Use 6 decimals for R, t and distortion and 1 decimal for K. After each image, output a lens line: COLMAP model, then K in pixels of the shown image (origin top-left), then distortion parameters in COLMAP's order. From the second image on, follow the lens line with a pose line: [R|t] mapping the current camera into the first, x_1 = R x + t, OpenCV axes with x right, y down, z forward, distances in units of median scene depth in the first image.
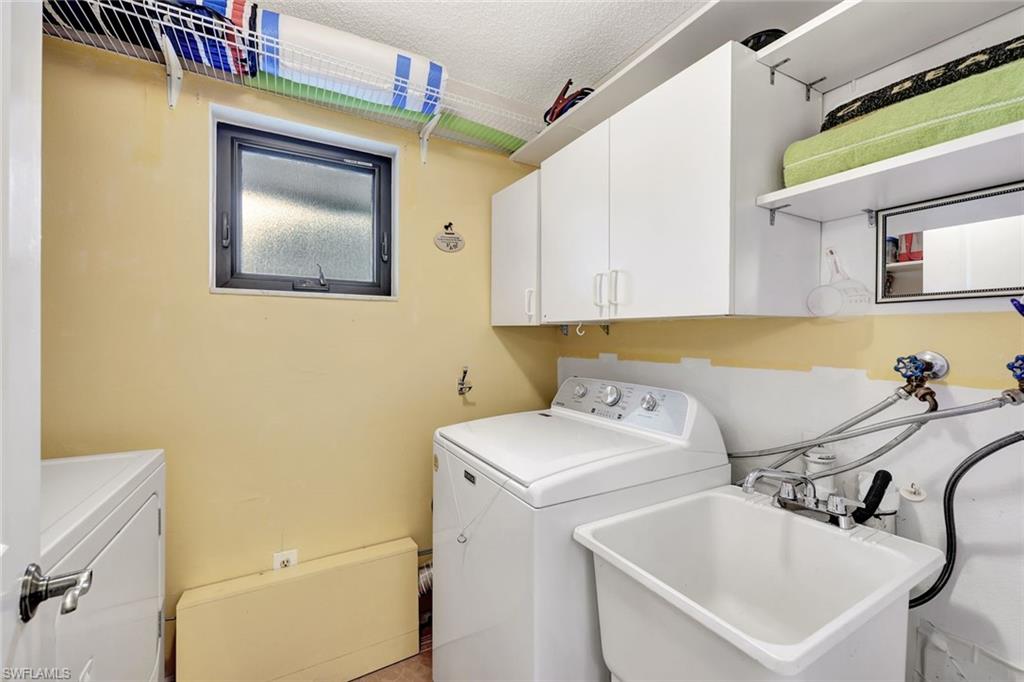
lens RADIAL K [[414.8, 0, 512.0], [0, 414.8, 336.2], [0, 0, 1]] dist [-0.000630, -0.000044]
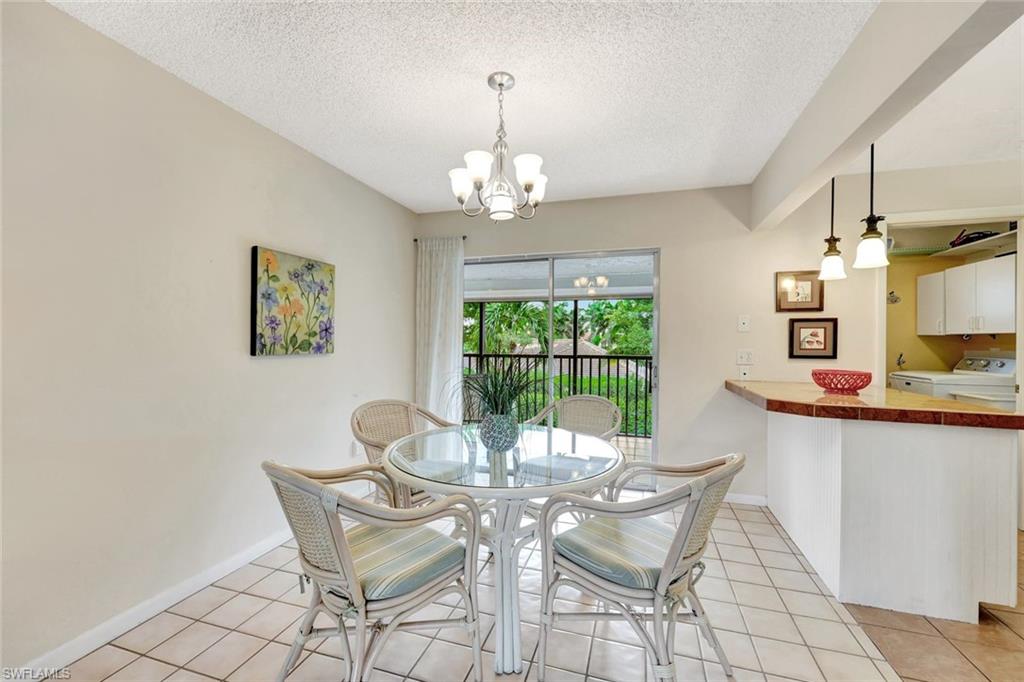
lens RADIAL K [[414.8, 0, 508.9], [0, 414.8, 340.4], [0, 0, 1]] dist [-0.000630, -0.000044]
pose [[0.677388, 0.000161, -0.735626, 0.113432], [-0.010259, 0.999905, -0.009229, 0.049487], [0.735555, 0.013798, 0.677325, -2.337670]]
